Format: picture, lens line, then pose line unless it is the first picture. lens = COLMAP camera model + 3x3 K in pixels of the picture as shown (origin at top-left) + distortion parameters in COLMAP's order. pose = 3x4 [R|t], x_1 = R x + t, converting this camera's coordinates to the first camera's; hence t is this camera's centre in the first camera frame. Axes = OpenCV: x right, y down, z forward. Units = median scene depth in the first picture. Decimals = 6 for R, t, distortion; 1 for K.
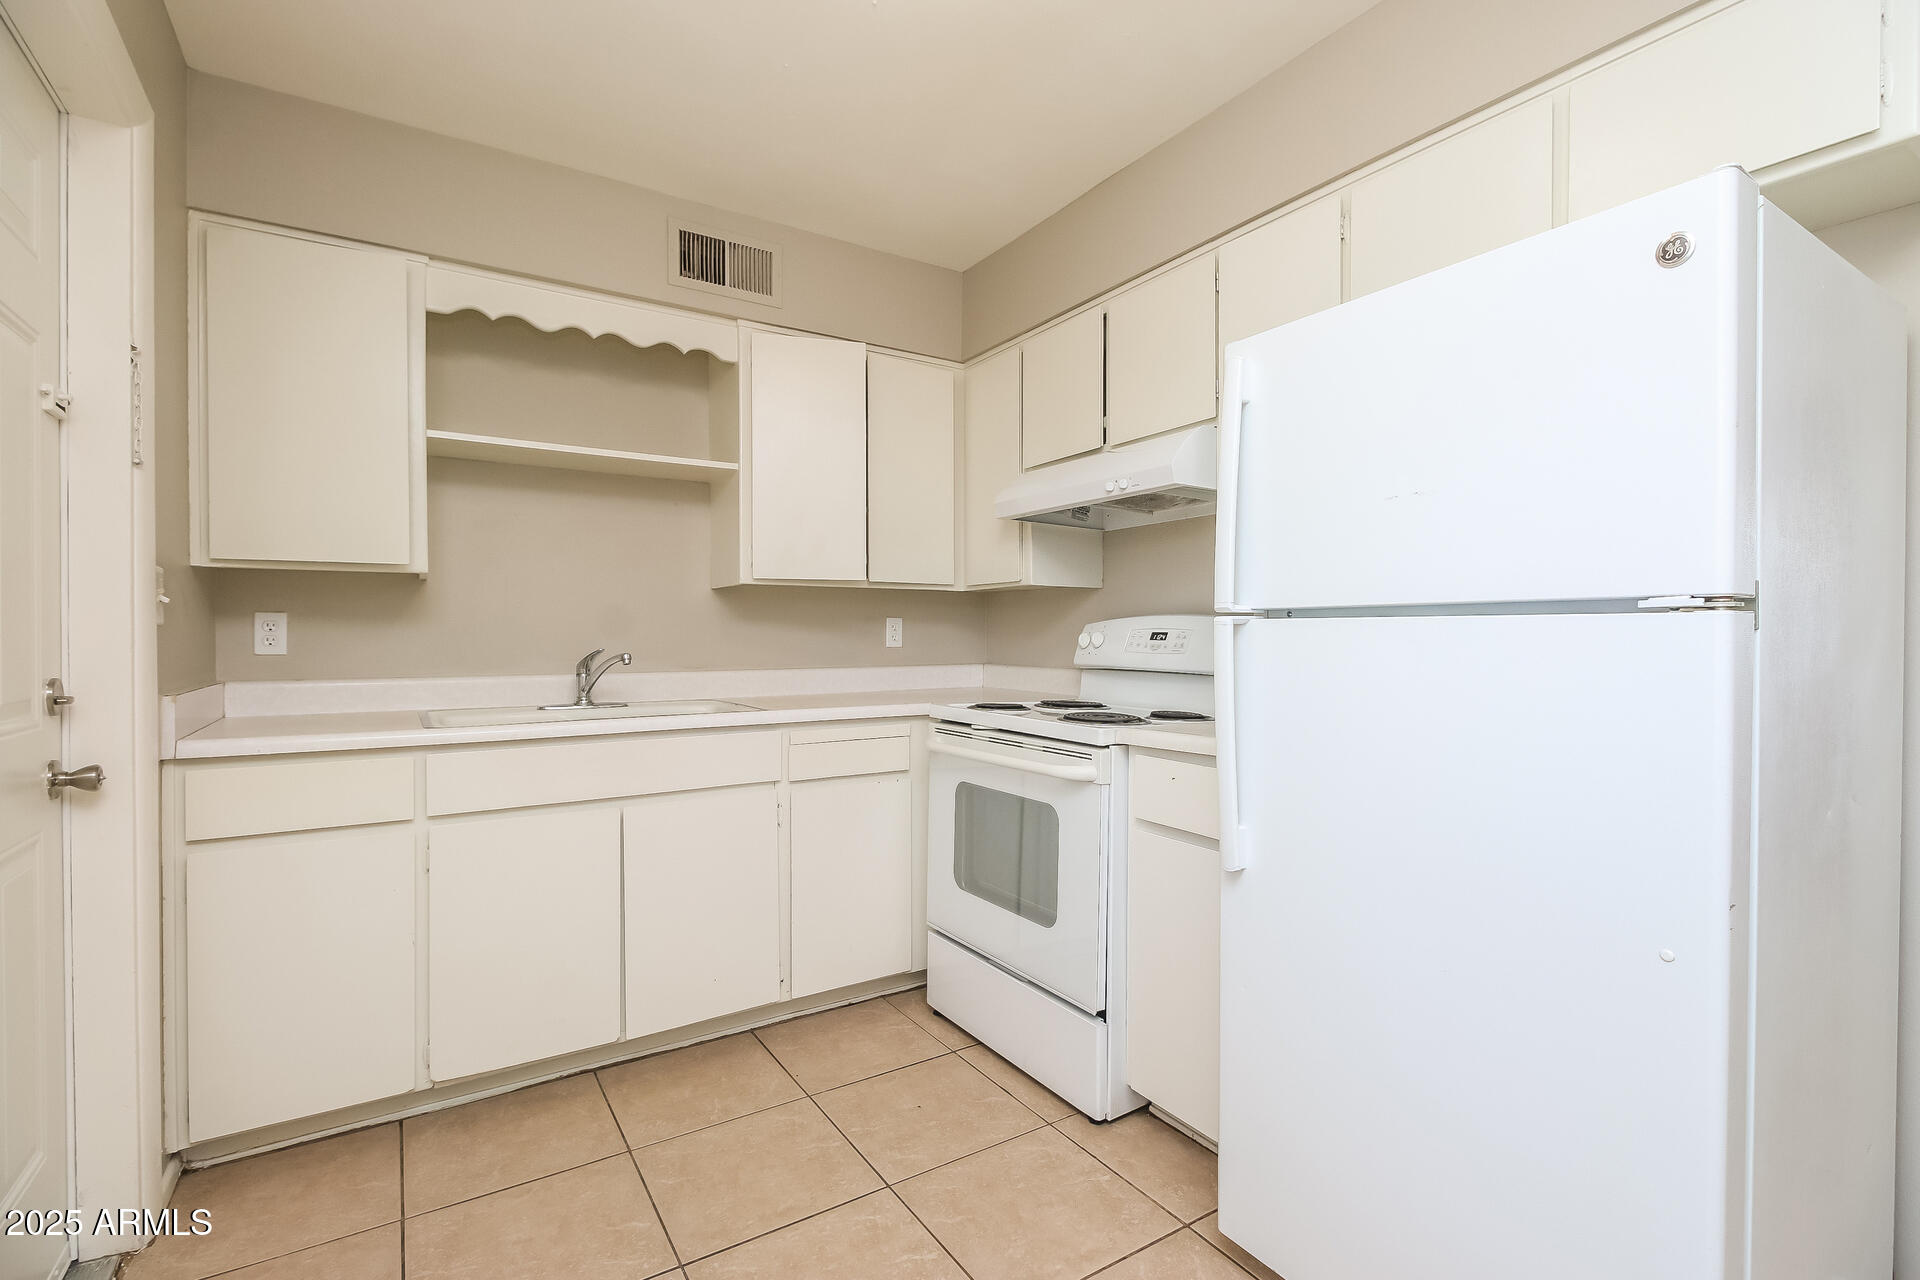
lens RADIAL K [[879.2, 0, 960.0], [0, 879.2, 640.0], [0, 0, 1]] dist [0.000643, -0.000273]
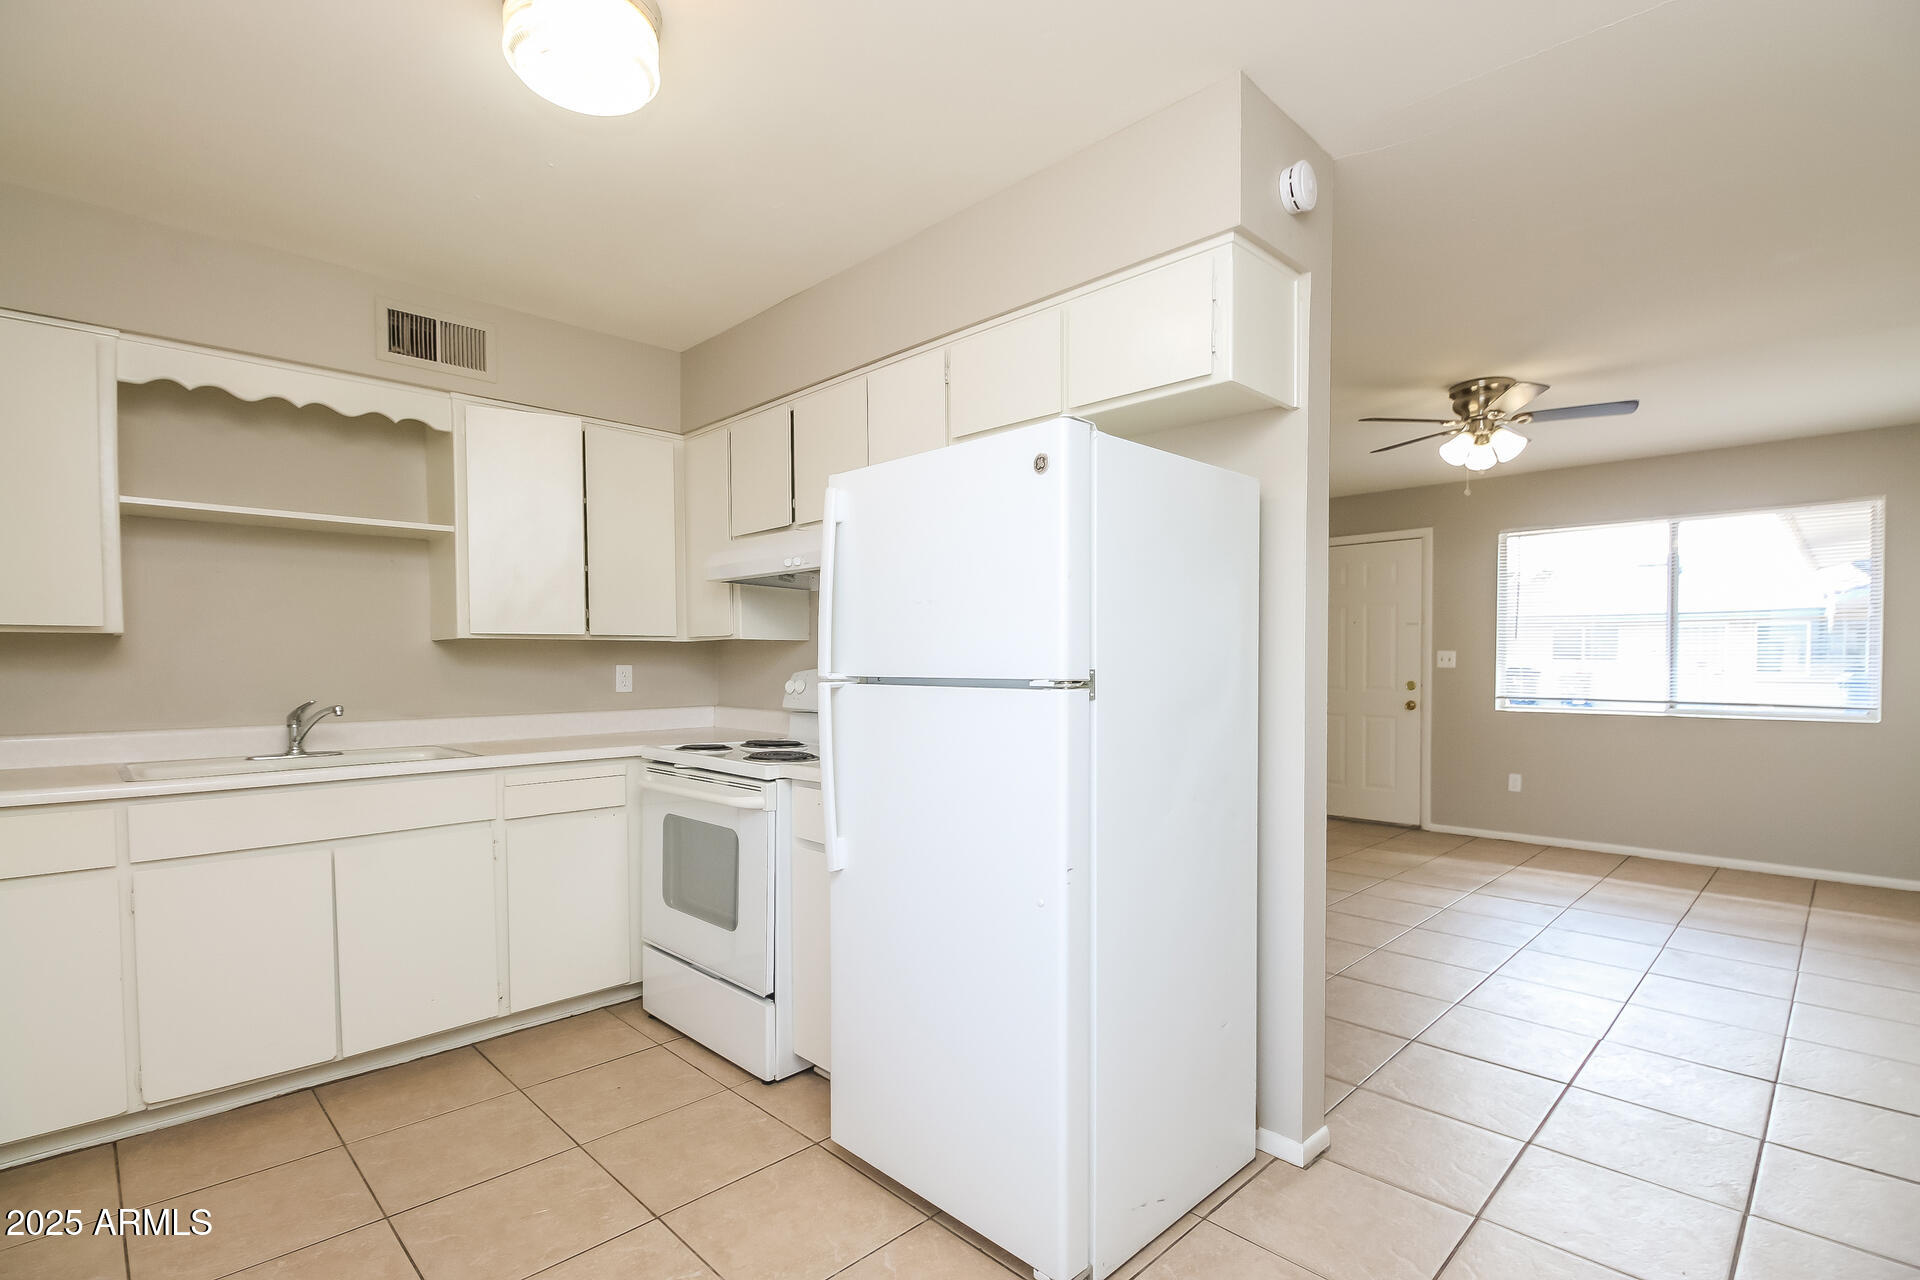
lens RADIAL K [[902.2, 0, 966.9], [0, 902.2, 689.3], [0, 0, 1]] dist [0.000544, -0.011792]
pose [[0.976021, -0.008233, 0.217520, 0.133231], [0.002877, 0.999685, 0.024930, -0.030856], [-0.217657, -0.023707, 0.975737, -0.241510]]
